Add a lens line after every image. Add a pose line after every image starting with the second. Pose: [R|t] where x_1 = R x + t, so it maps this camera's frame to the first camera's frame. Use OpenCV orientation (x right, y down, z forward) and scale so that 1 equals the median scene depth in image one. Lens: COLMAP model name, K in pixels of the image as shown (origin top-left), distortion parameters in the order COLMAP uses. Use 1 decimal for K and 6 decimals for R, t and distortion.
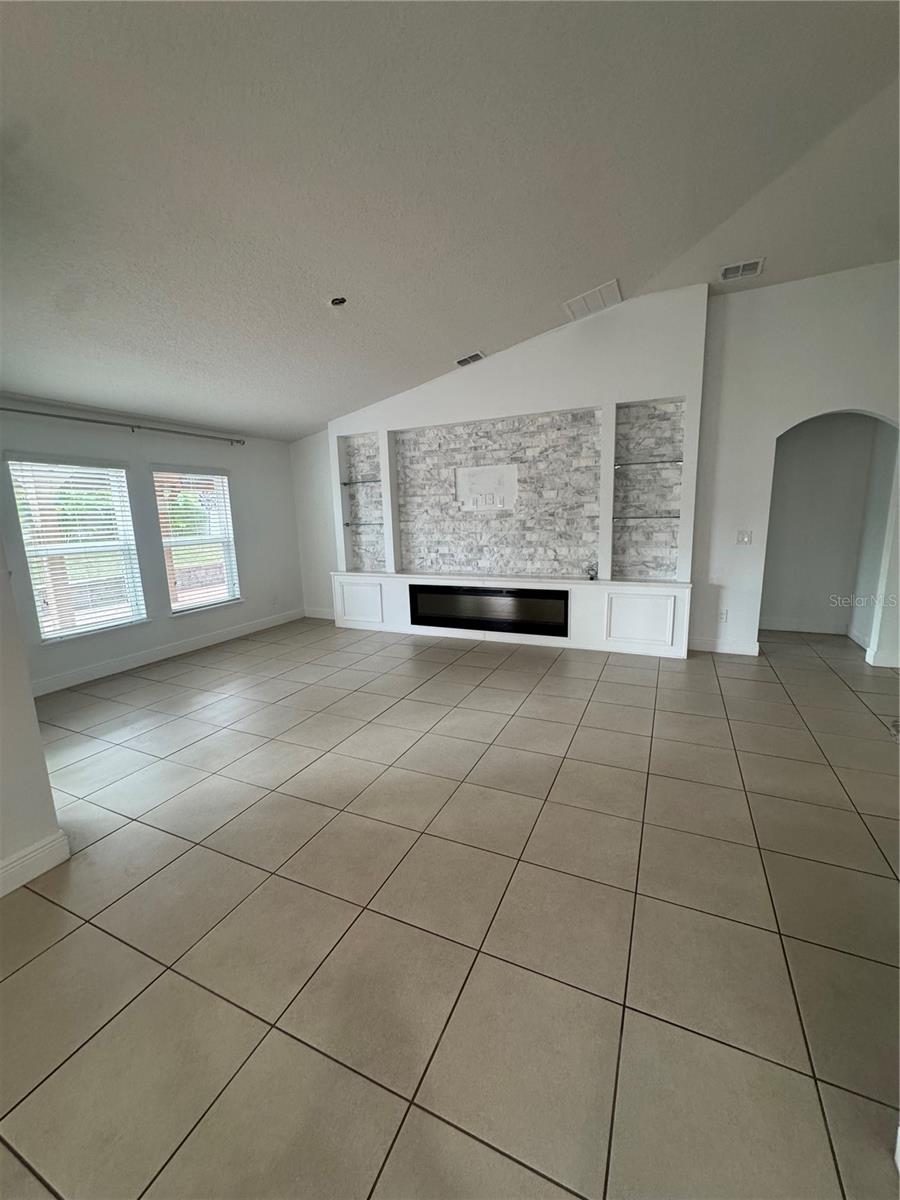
lens RADIAL K [[480.8, 0, 450.0], [0, 480.8, 600.0], [0, 0, 1]] dist [-0.001655, 0.000161]
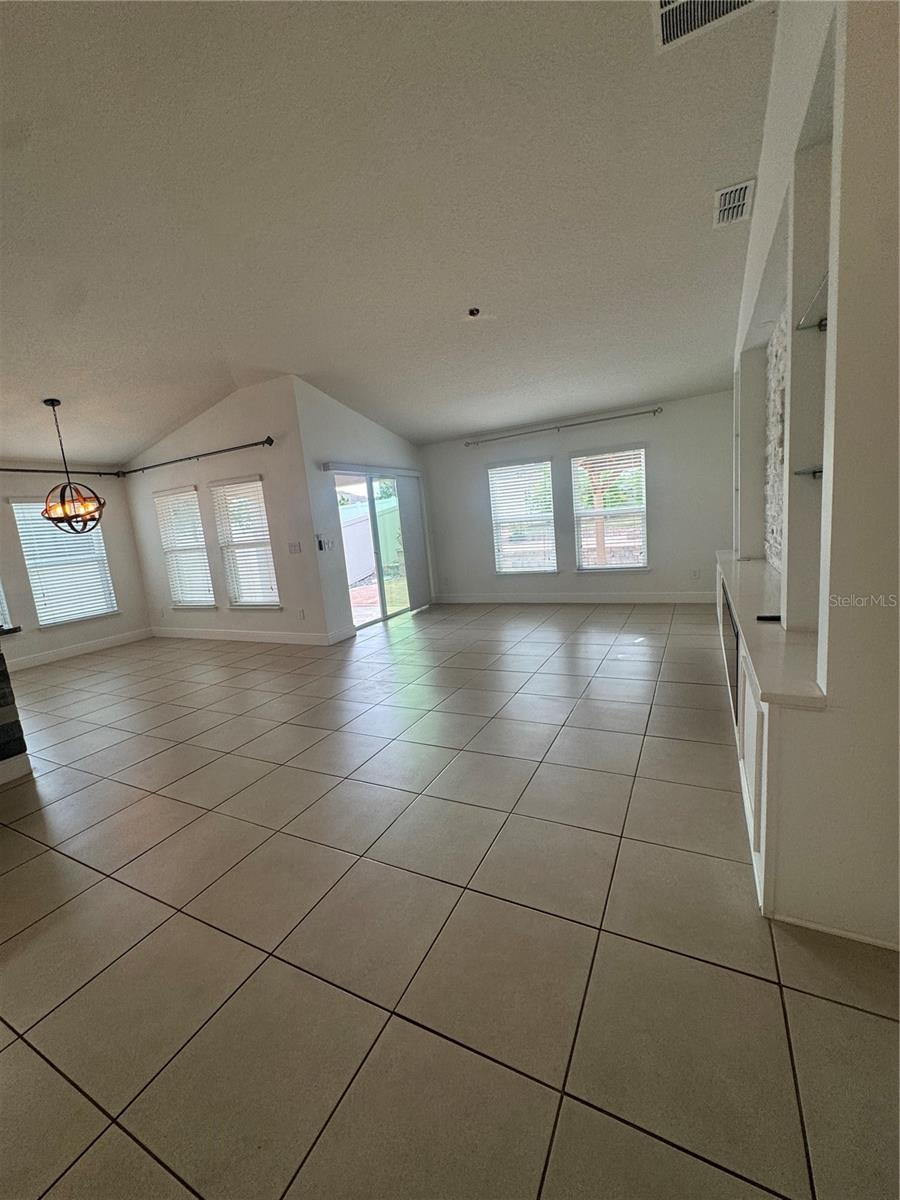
lens RADIAL K [[480.8, 0, 450.0], [0, 480.8, 600.0], [0, 0, 1]] dist [-0.001655, 0.000161]
pose [[-0.038489, 0.196249, -0.979798, 0.648487], [-0.087863, 0.976063, 0.198952, -0.110138], [0.995389, 0.093746, -0.020325, 0.648808]]
